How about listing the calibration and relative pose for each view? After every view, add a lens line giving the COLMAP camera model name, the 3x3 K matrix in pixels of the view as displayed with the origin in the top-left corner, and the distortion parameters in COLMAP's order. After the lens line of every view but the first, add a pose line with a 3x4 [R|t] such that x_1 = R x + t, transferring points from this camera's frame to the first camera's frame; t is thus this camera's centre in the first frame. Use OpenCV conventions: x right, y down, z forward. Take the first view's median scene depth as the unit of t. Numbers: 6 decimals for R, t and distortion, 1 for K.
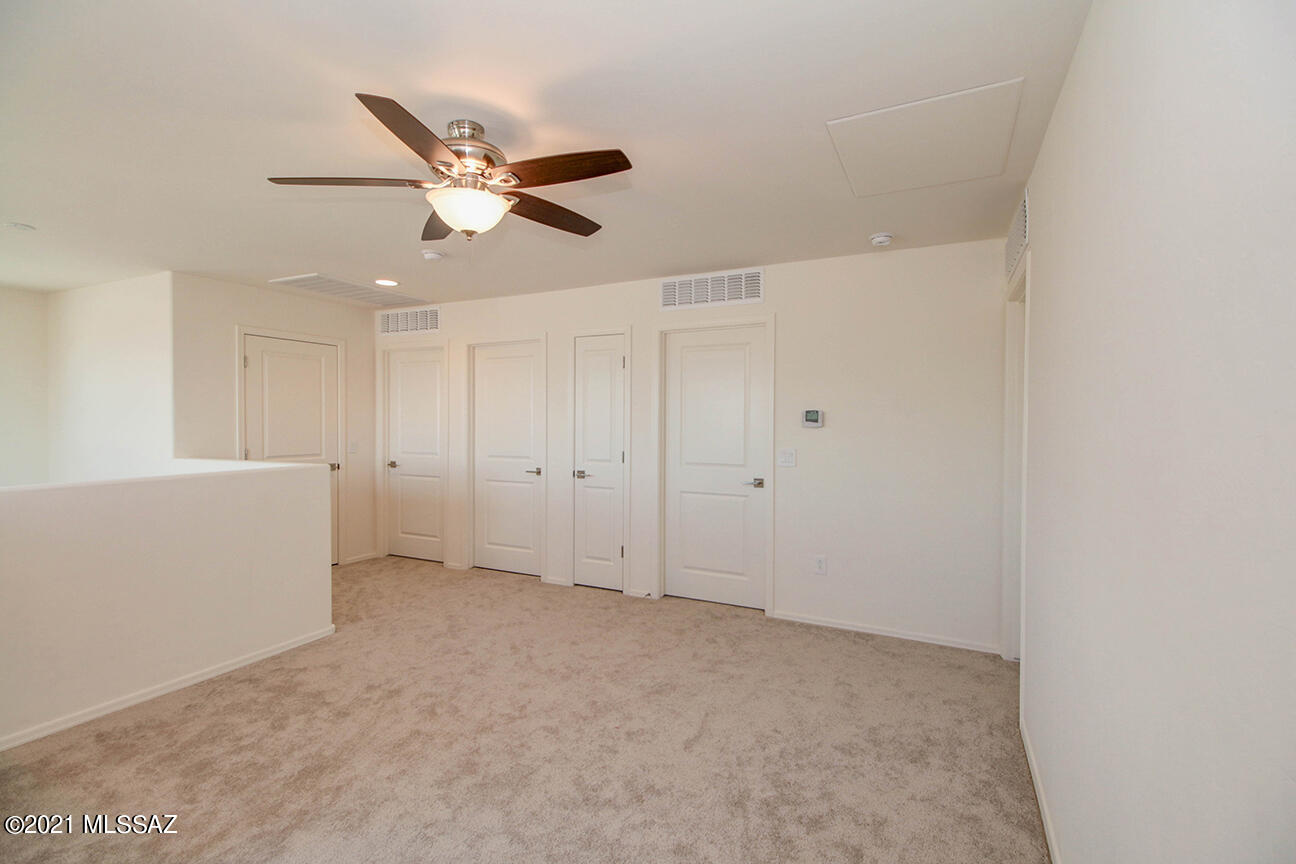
lens RADIAL K [[594.9, 0, 644.2], [0, 594.9, 429.9], [0, 0, 1]] dist [-0.002324, -0.000434]
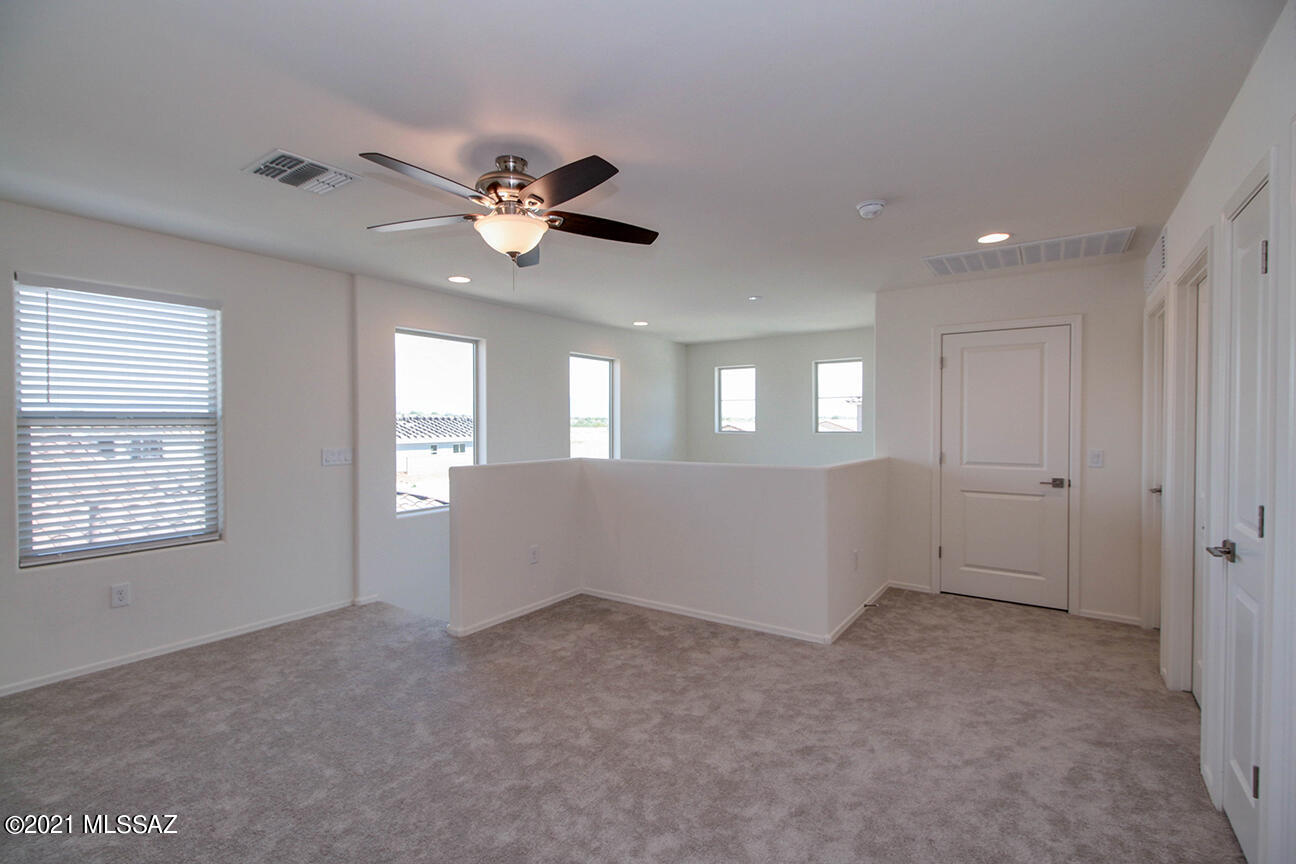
lens RADIAL K [[594.9, 0, 643.3], [0, 594.9, 428.0], [0, 0, 1]] dist [-0.002324, -0.000434]
pose [[-0.140870, 0.011933, -0.989956, 0.482903], [-0.017883, 0.999734, 0.014596, -0.015851], [0.989867, 0.019759, -0.140619, 0.871555]]
